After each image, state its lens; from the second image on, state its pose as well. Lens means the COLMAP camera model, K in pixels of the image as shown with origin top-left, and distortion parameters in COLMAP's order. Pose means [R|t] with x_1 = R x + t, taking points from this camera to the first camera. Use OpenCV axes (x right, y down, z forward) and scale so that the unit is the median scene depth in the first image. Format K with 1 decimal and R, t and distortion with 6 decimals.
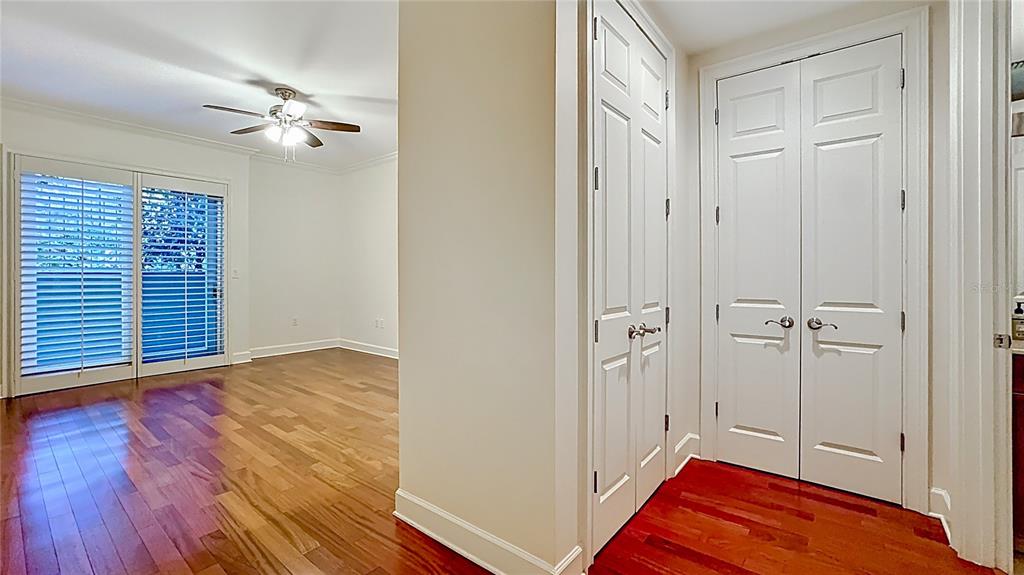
lens RADIAL K [[421.3, 0, 505.6], [0, 421.3, 278.7], [0, 0, 1]] dist [-0.018937, 0.008029]
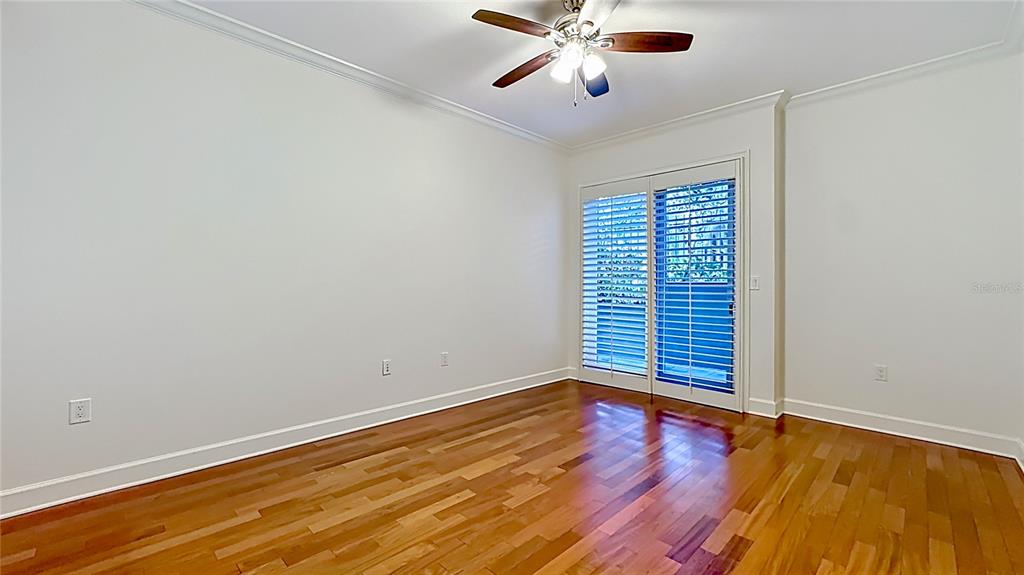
lens RADIAL K [[421.3, 0, 503.0], [0, 421.3, 284.3], [0, 0, 1]] dist [-0.018937, 0.008029]
pose [[-0.110397, 0.002415, -0.993885, 0.130470], [-0.014383, 0.999888, 0.004028, -0.011403], [0.993784, 0.014740, -0.110350, 1.050892]]
